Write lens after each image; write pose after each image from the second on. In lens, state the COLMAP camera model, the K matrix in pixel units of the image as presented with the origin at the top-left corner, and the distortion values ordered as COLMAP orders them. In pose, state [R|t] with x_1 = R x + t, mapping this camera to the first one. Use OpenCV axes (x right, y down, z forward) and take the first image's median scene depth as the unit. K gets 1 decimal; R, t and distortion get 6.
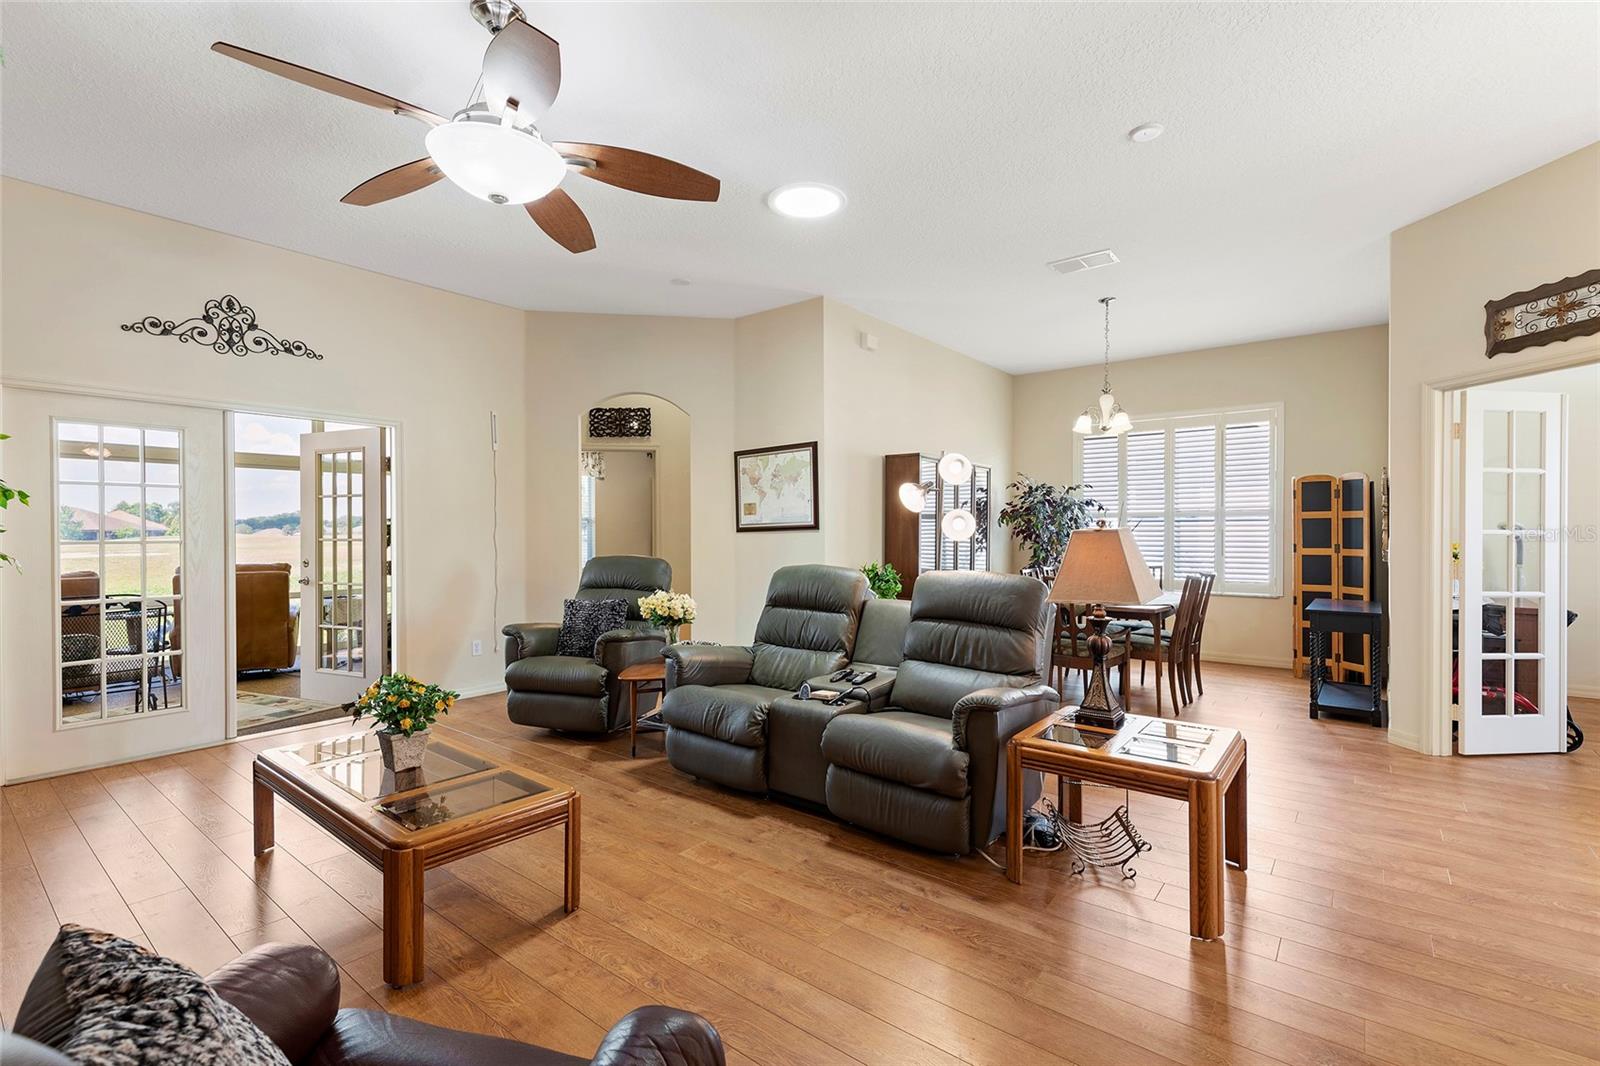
lens RADIAL K [[717.7, 0, 800.9], [0, 717.7, 535.6], [0, 0, 1]] dist [0.006438, -0.000199]
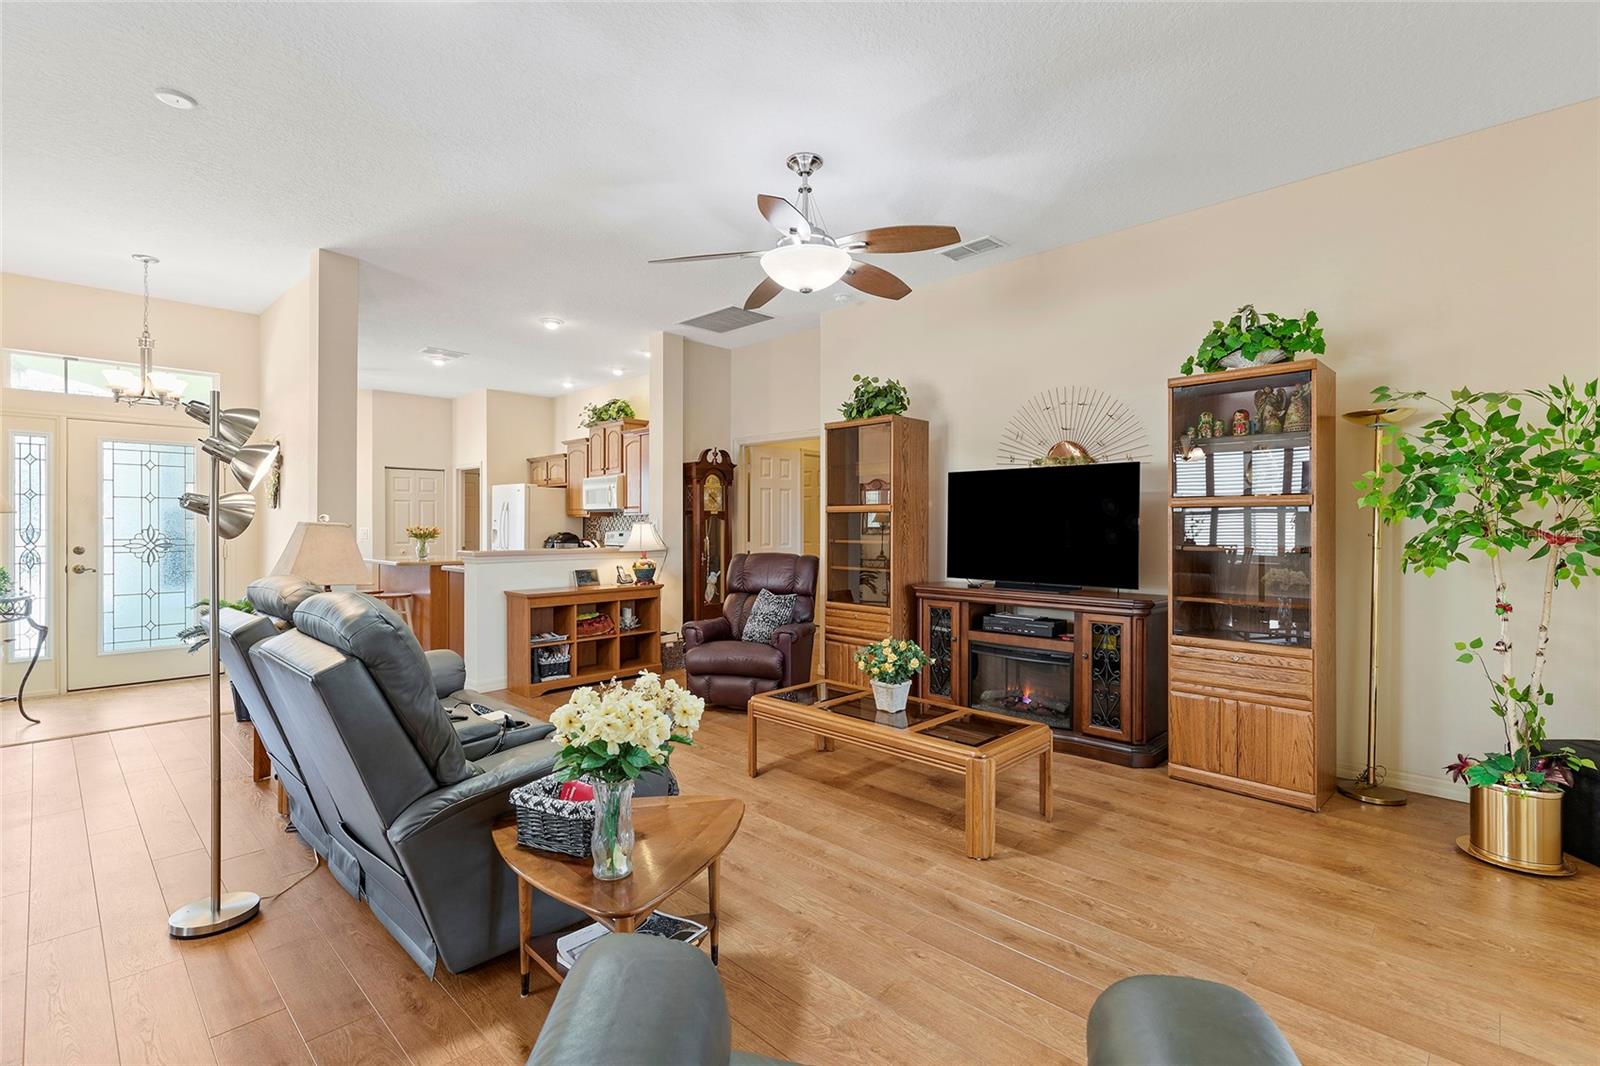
lens RADIAL K [[717.7, 0, 807.5], [0, 717.7, 534.7], [0, 0, 1]] dist [0.006438, -0.000199]
pose [[-0.996408, -0.001494, 0.084665, -0.247560], [0.000168, 0.999808, 0.019610, -0.007106], [-0.084678, 0.019554, -0.996216, 1.102033]]
